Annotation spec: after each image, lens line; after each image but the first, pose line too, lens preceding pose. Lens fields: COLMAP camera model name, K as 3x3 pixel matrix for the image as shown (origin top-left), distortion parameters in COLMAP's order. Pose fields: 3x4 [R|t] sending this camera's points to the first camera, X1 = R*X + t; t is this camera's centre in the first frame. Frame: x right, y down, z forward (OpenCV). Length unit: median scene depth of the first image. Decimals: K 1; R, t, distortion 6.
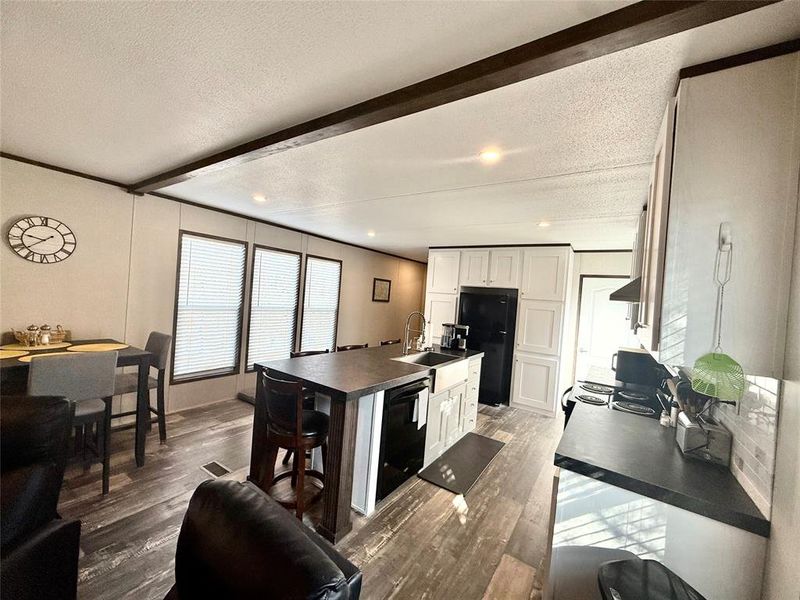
lens RADIAL K [[319.3, 0, 399.2], [0, 319.3, 300.2], [0, 0, 1]] dist [-0.001429, -0.000189]
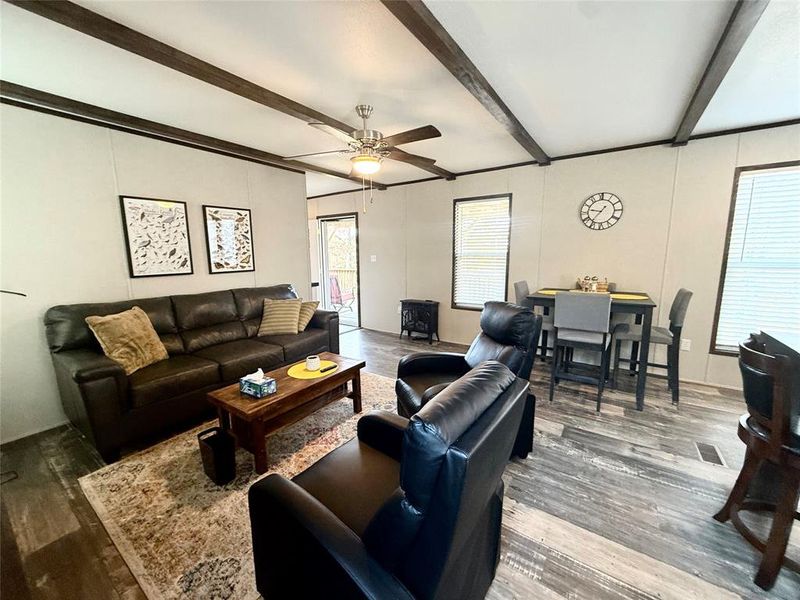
lens RADIAL K [[319.3, 0, 399.2], [0, 319.3, 300.2], [0, 0, 1]] dist [-0.001429, -0.000189]
pose [[-0.012034, 0.079072, -0.996796, 0.180452], [-0.004919, 0.996852, 0.079136, 0.061298], [0.999915, 0.005856, -0.011608, 0.170269]]
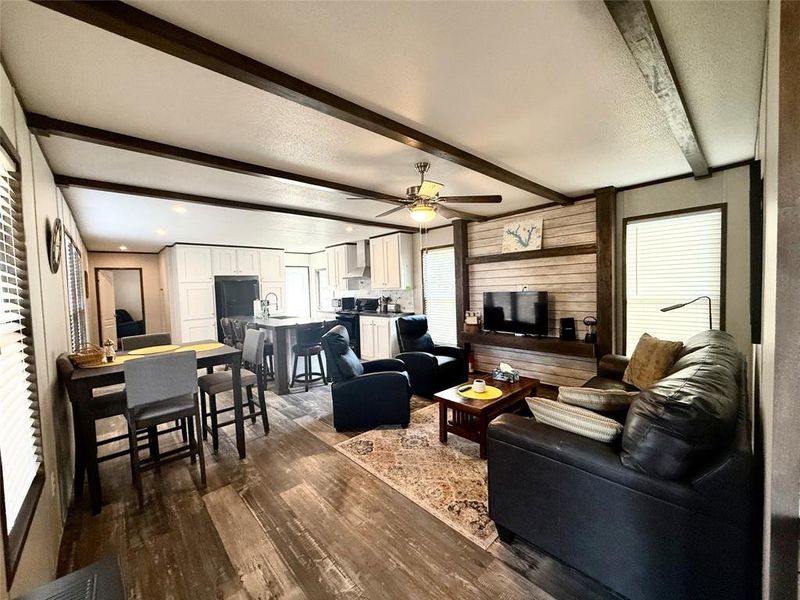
lens RADIAL K [[319.3, 0, 399.2], [0, 319.3, 300.2], [0, 0, 1]] dist [-0.001429, -0.000189]
pose [[0.231754, -0.124132, 0.964822, -1.474660], [0.061723, 0.991703, 0.112764, -0.074127], [-0.970814, 0.033419, 0.237493, -0.051559]]
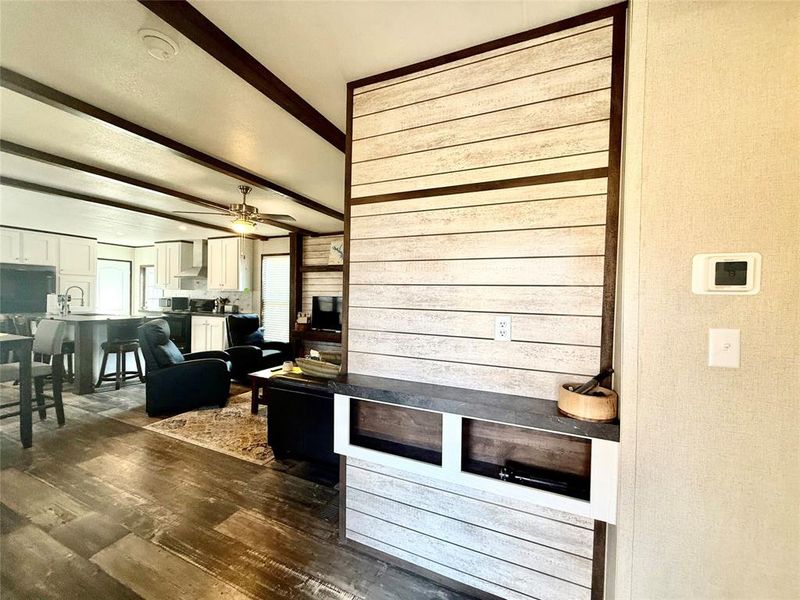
lens RADIAL K [[319.3, 0, 399.2], [0, 319.3, 300.2], [0, 0, 1]] dist [-0.001429, -0.000189]
pose [[-0.177736, -0.093860, 0.979592, -1.754609], [-0.020273, 0.995579, 0.091714, -0.068420], [-0.983869, -0.003559, -0.178853, -0.235507]]
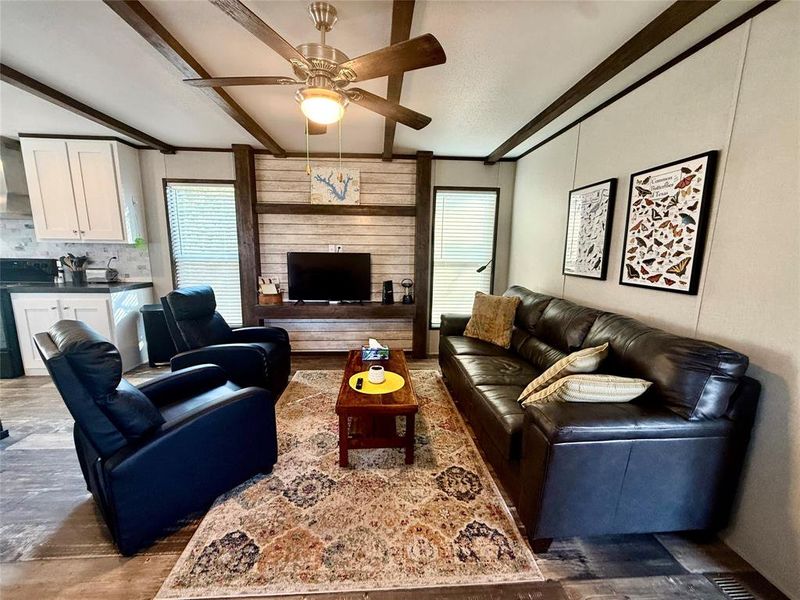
lens RADIAL K [[319.3, 0, 399.2], [0, 319.3, 300.2], [0, 0, 1]] dist [-0.001429, -0.000189]
pose [[-0.608731, -0.213414, 0.764135, -1.110035], [-0.052069, 0.971812, 0.229936, -0.036343], [-0.791667, 0.100181, -0.602684, 0.309529]]
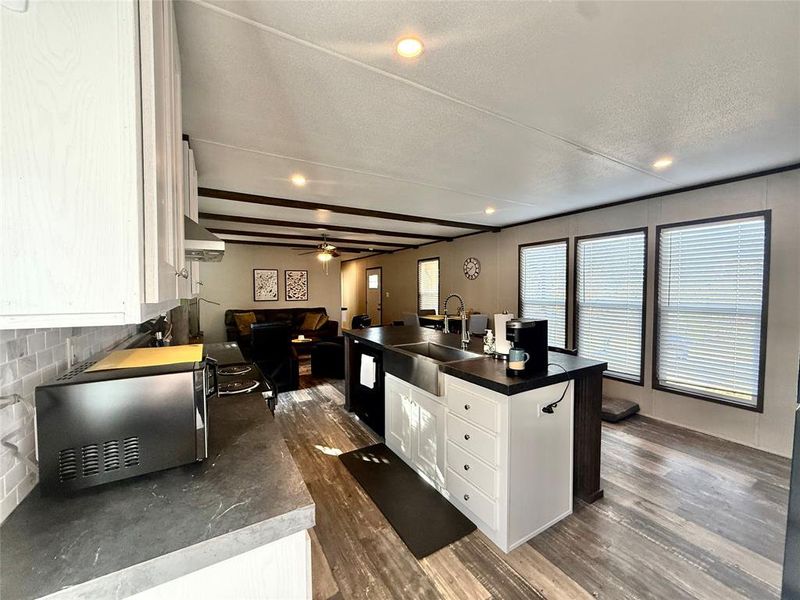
lens RADIAL K [[319.3, 0, 399.2], [0, 319.3, 300.2], [0, 0, 1]] dist [-0.001429, -0.000189]
pose [[-0.429602, -0.040714, -0.902100, 0.865454], [-0.041411, 0.998820, -0.025358, 0.082117], [0.902068, 0.026463, -0.430782, 1.273152]]
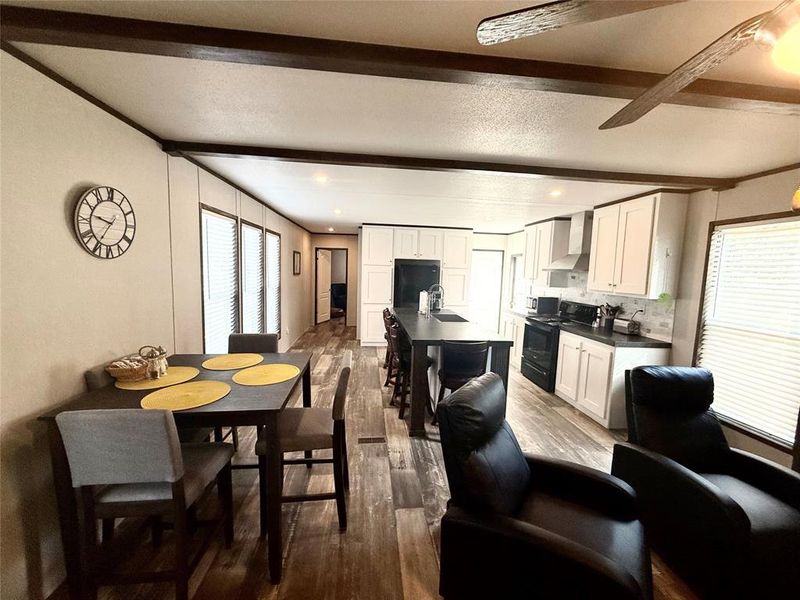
lens RADIAL K [[319.3, 0, 399.2], [0, 319.3, 300.2], [0, 0, 1]] dist [-0.001429, -0.000189]
pose [[0.771383, -0.113368, 0.626191, -0.925600], [0.035049, 0.990079, 0.136072, -0.086233], [-0.635405, -0.083016, 0.767704, 0.096147]]
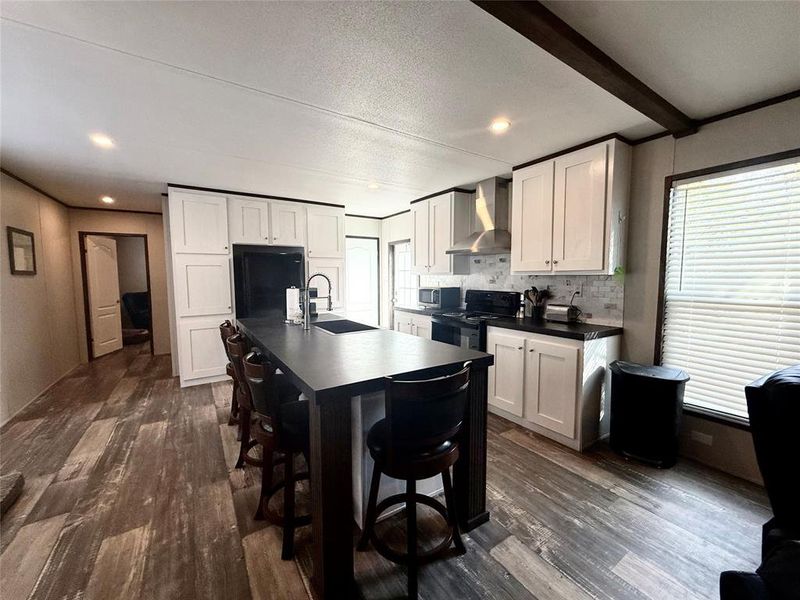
lens RADIAL K [[319.3, 0, 399.2], [0, 319.3, 300.2], [0, 0, 1]] dist [-0.001429, -0.000189]
pose [[0.388970, -0.147963, 0.909290, -0.621995], [0.045494, 0.988899, 0.141456, -0.000045], [-0.920126, -0.013655, 0.391383, 0.528847]]
